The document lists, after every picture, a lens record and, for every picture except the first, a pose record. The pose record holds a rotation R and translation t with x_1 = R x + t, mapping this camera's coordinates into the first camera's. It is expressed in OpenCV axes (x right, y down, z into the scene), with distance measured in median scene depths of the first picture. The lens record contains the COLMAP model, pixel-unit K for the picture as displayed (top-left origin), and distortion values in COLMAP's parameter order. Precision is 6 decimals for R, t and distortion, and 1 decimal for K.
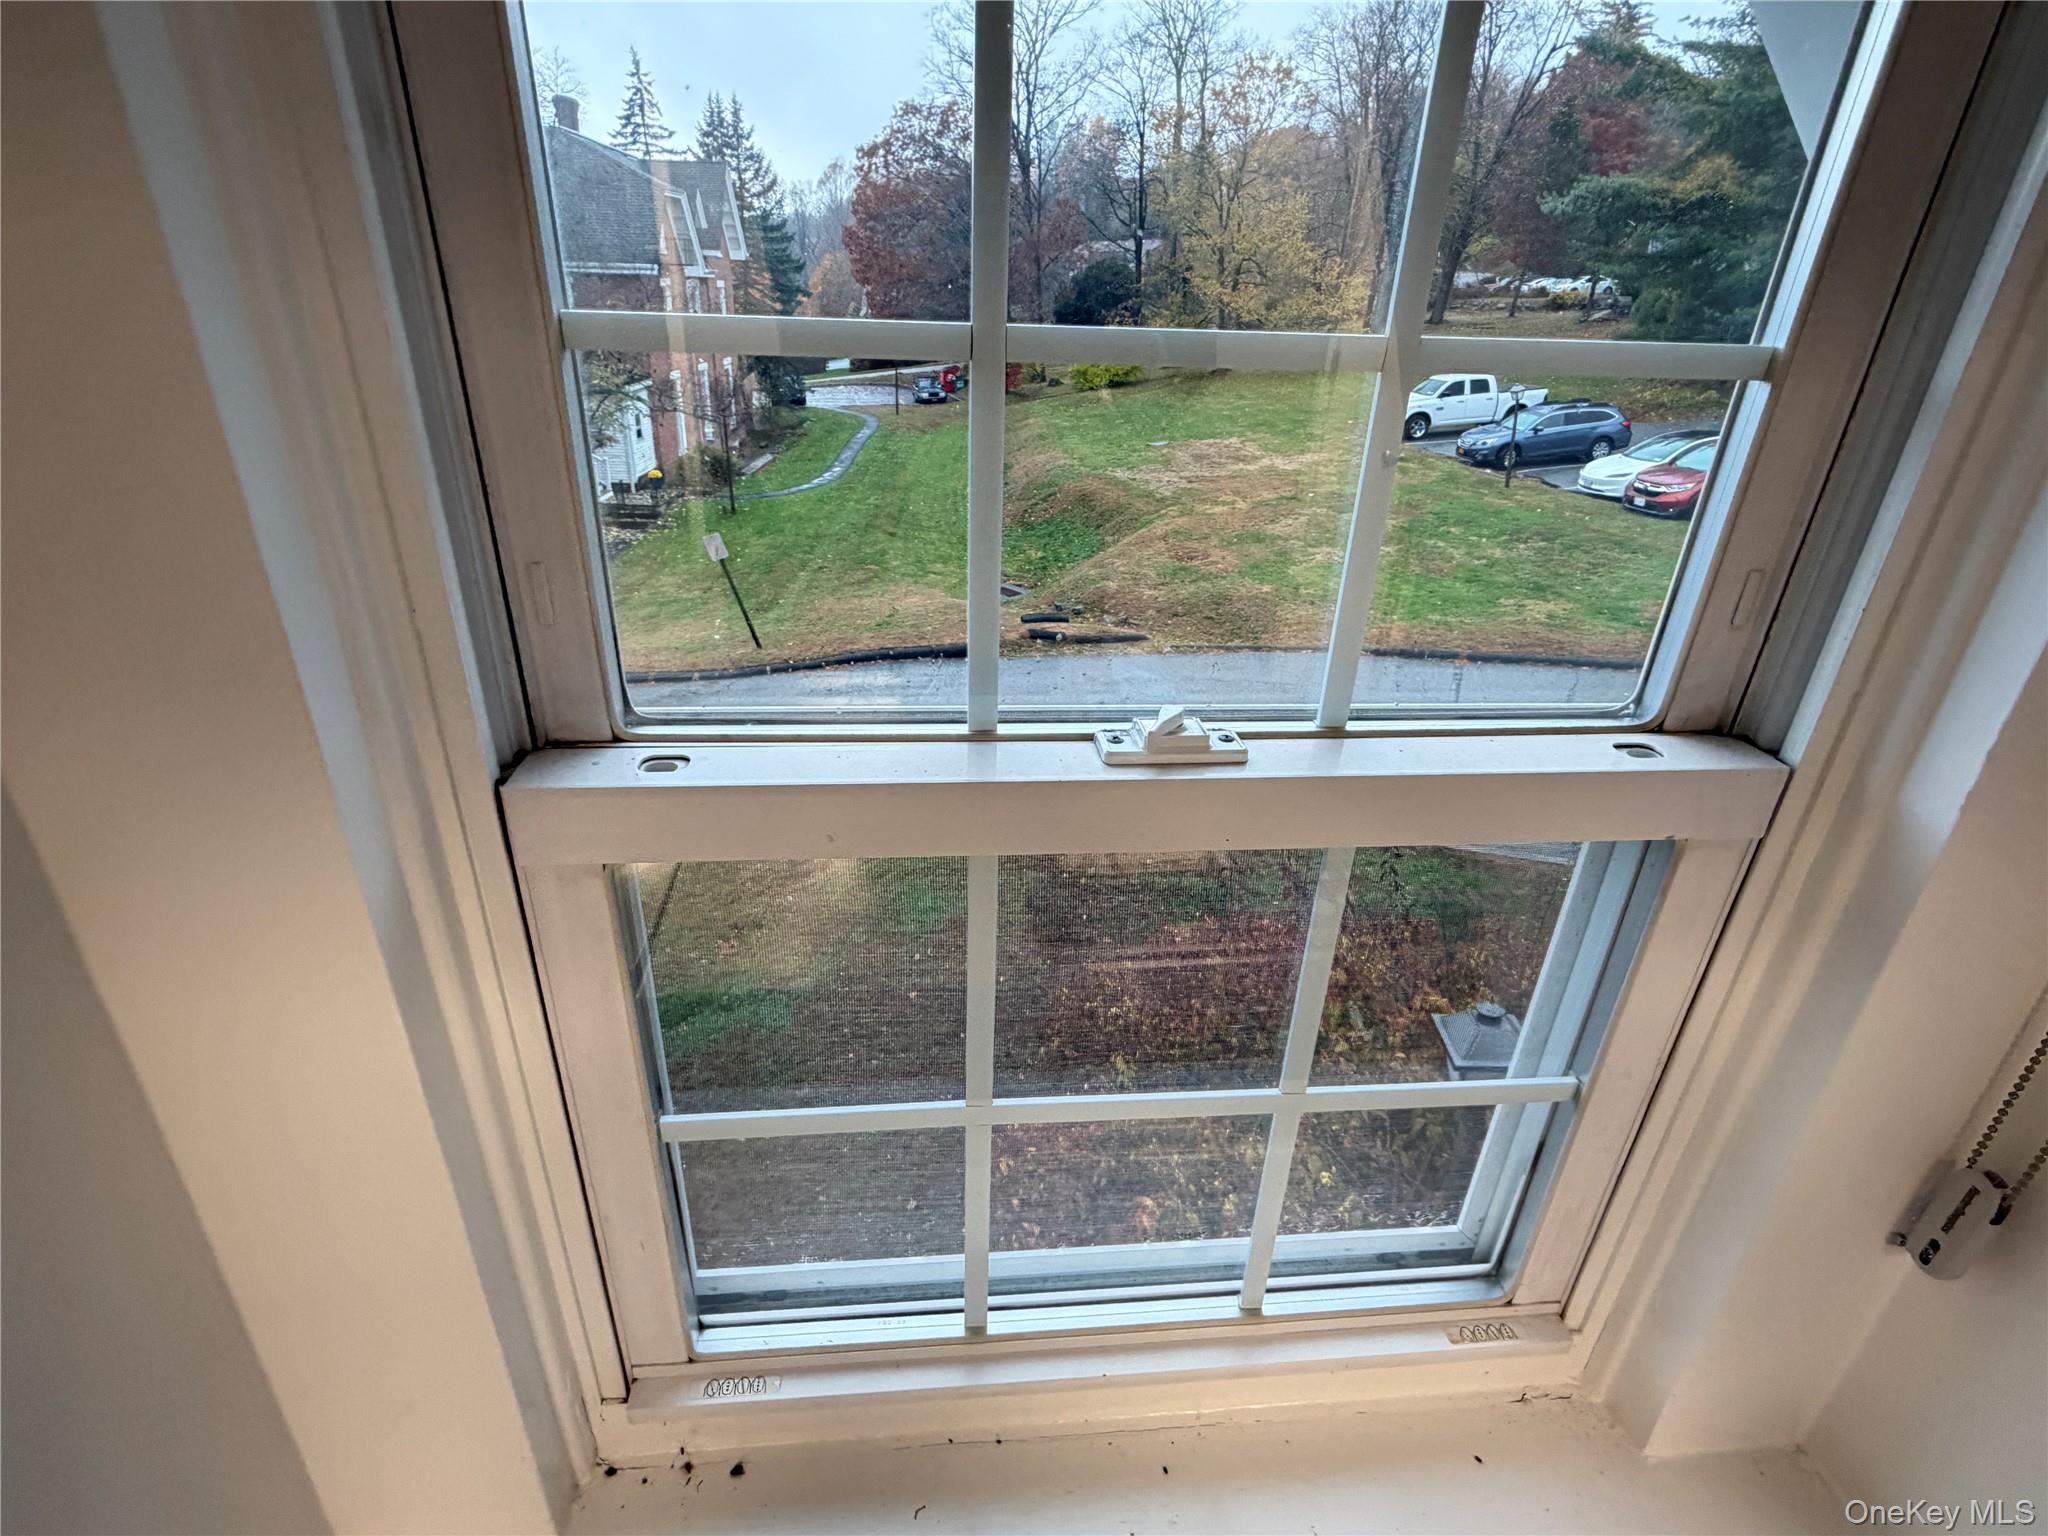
lens RADIAL K [[1016.9, 0, 1026.6], [0, 1016.9, 772.0], [0, 0, 1]] dist [-0.014906, -0.000031]
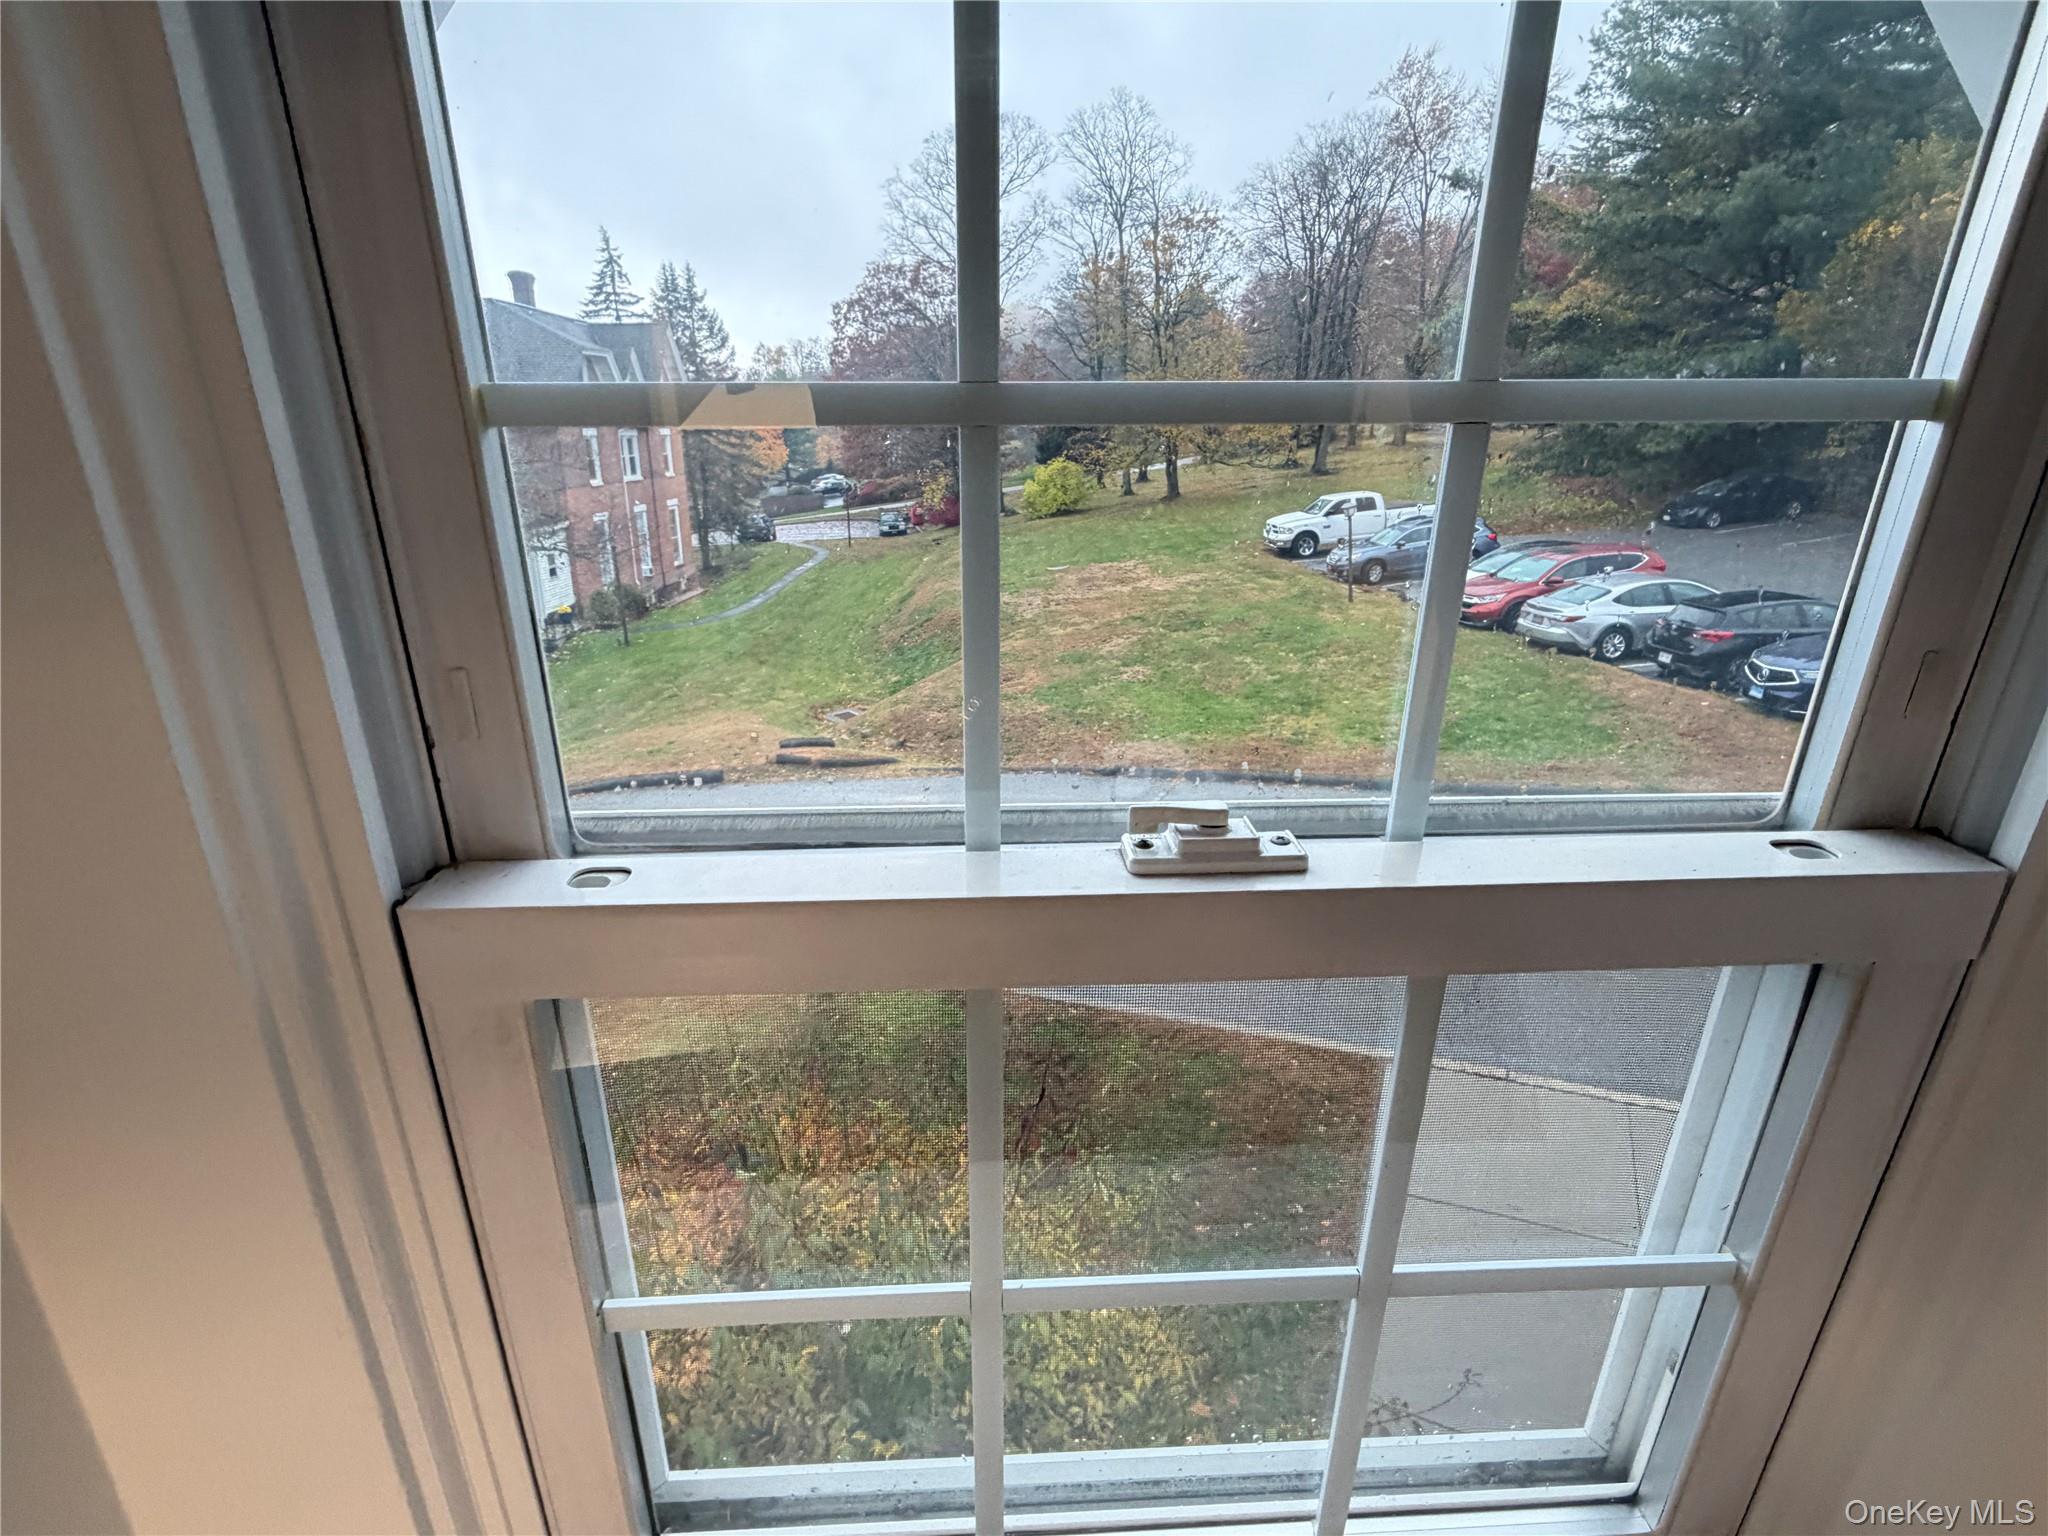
lens RADIAL K [[1016.9, 0, 1020.3], [0, 1016.9, 771.5], [0, 0, 1]] dist [-0.014906, -0.000031]
pose [[0.998596, -0.015478, -0.050654, 0.151148], [0.009426, 0.993017, -0.117598, -0.002221], [0.052121, 0.116956, 0.991769, 0.013522]]
